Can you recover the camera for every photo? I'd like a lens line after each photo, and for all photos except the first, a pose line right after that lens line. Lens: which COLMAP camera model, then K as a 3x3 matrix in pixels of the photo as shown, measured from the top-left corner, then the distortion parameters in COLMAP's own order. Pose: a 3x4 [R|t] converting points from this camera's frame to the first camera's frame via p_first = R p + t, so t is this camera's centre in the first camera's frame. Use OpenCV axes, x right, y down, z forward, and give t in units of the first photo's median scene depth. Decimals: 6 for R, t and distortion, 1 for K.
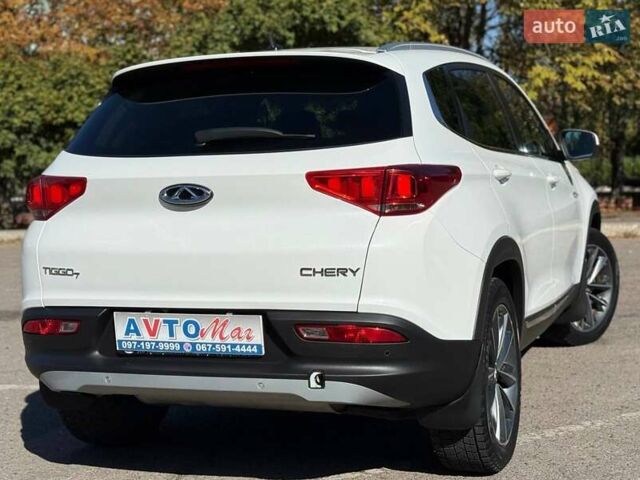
lens RADIAL K [[1190.8, 0, 320.0], [0, 1190.8, 240.0], [0, 0, 1]] dist [0.190562, 0.062112]
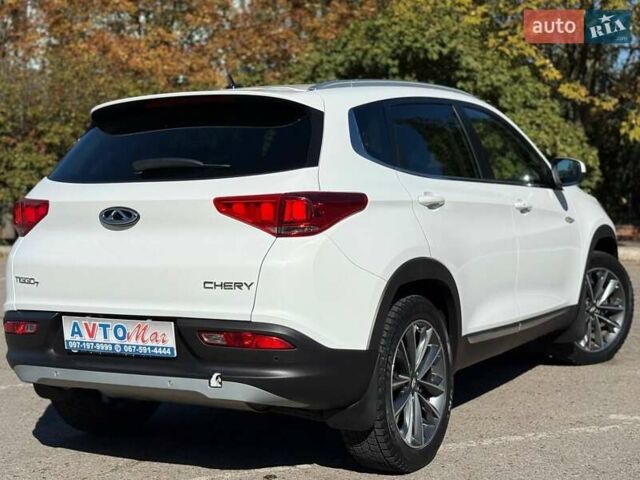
lens RADIAL K [[1190.8, 0, 320.0], [0, 1190.8, 240.0], [0, 0, 1]] dist [0.190562, 0.062112]
pose [[0.980321, 0.016126, -0.196752, 0.297176], [-0.018971, 0.999741, -0.012583, -0.003774], [0.196498, 0.016068, 0.980373, -0.096780]]
